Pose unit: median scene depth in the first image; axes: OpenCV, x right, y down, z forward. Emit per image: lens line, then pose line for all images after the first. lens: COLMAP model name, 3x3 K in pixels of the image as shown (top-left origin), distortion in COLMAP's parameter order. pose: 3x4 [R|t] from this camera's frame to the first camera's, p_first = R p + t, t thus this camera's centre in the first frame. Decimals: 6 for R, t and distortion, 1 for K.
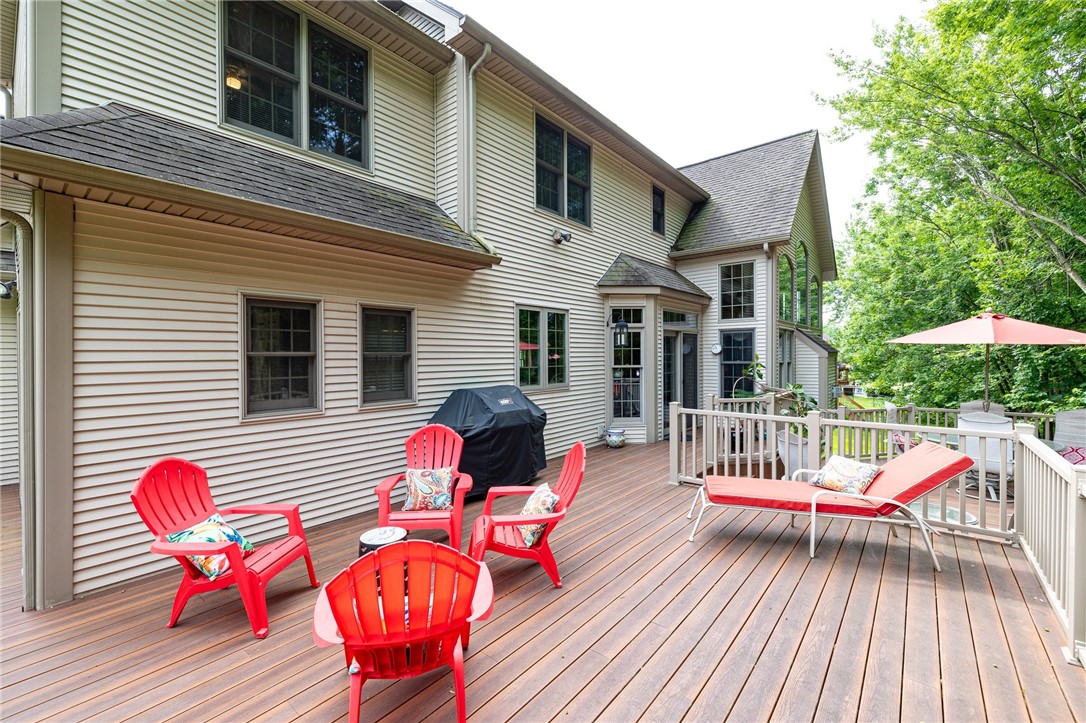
lens RADIAL K [[455.4, 0, 540.1], [0, 455.4, 355.5], [0, 0, 1]] dist [0.001748, -0.000249]
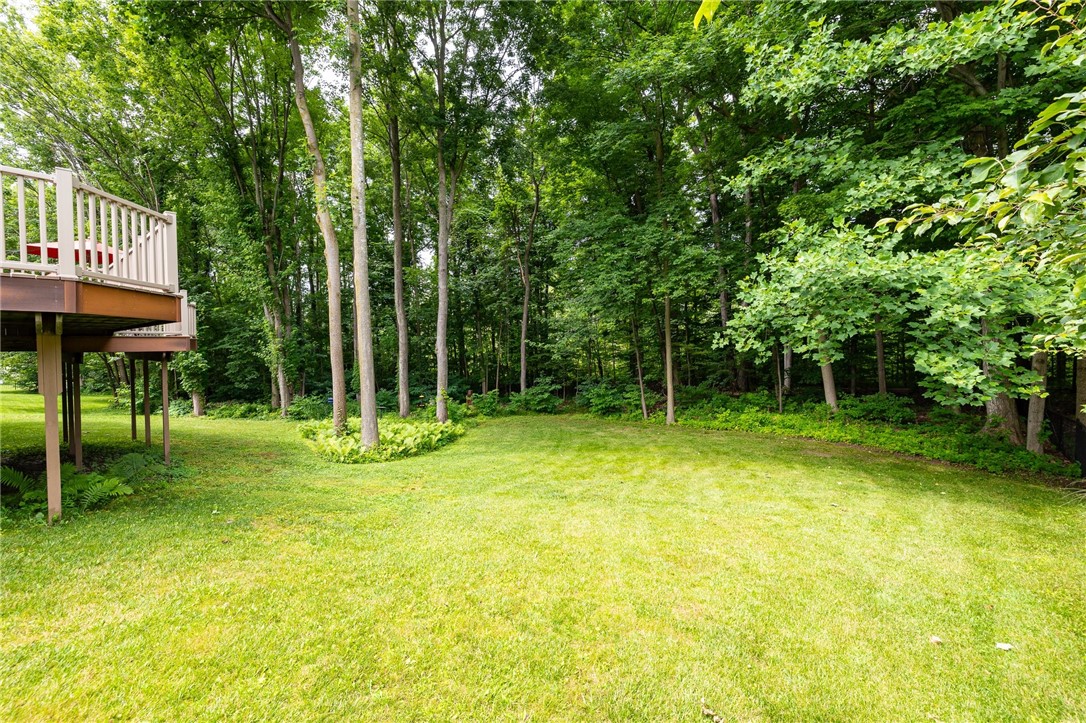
lens RADIAL K [[455.4, 0, 537.7], [0, 455.4, 357.5], [0, 0, 1]] dist [0.001748, -0.000249]
pose [[0.013090, -0.018171, 0.999749, -0.613906], [0.013347, 0.999749, 0.017997, 0.287180], [-0.999825, 0.013108, 0.013330, -0.600225]]
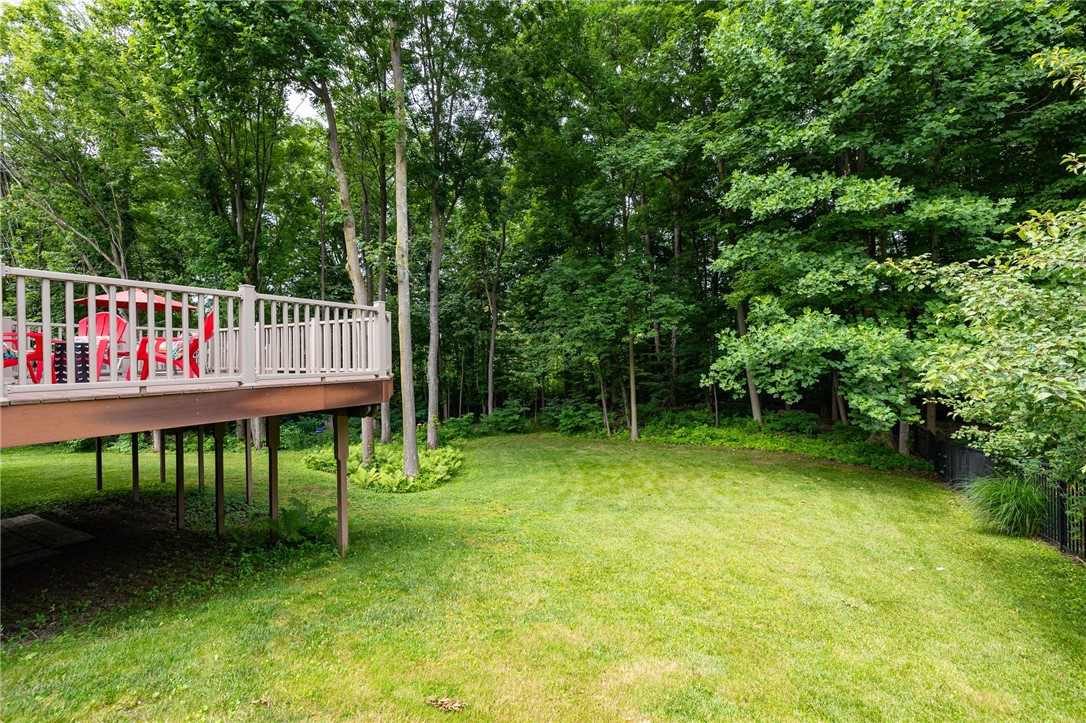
lens RADIAL K [[455.4, 0, 538.8], [0, 455.4, 357.7], [0, 0, 1]] dist [0.001748, -0.000249]
pose [[-0.181411, 0.004999, 0.983395, -0.867234], [0.019929, 0.999800, -0.001406, 0.172981], [-0.983205, 0.019343, -0.181474, -0.180963]]
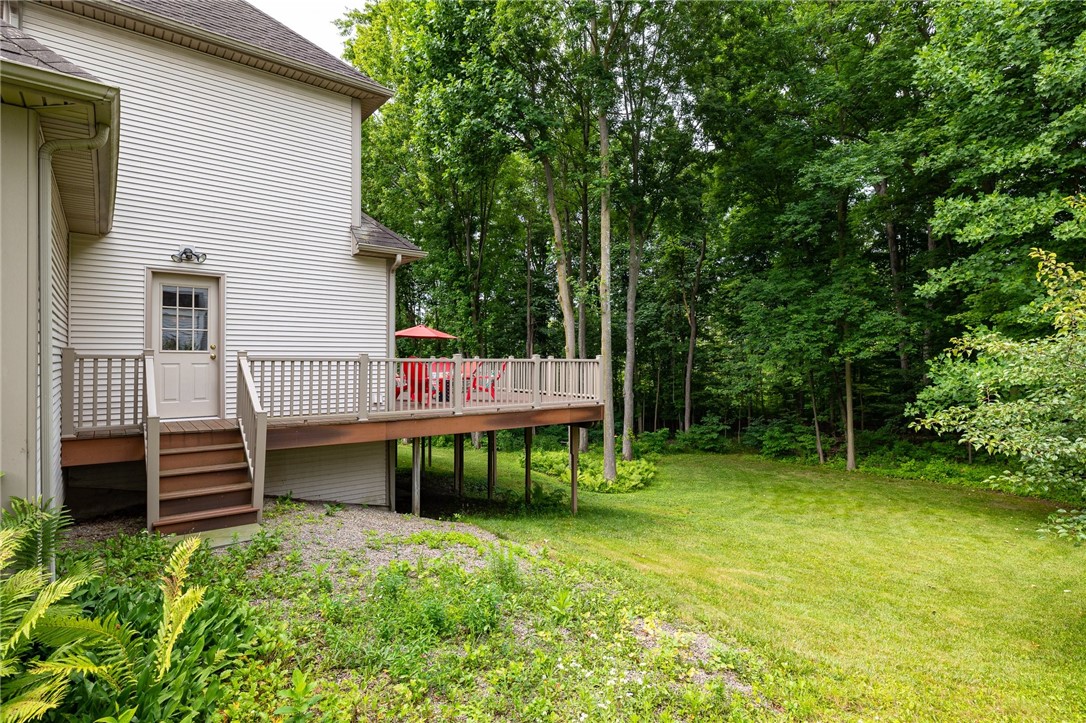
lens RADIAL K [[546.8, 0, 546.9], [0, 546.8, 358.6], [0, 0, 1]] dist [0.001518, 0.000295]
pose [[0.188712, 0.006869, 0.982008, -1.476746], [0.002855, 0.999967, -0.007544, 0.095856], [-0.982028, 0.004227, 0.188686, -0.192697]]
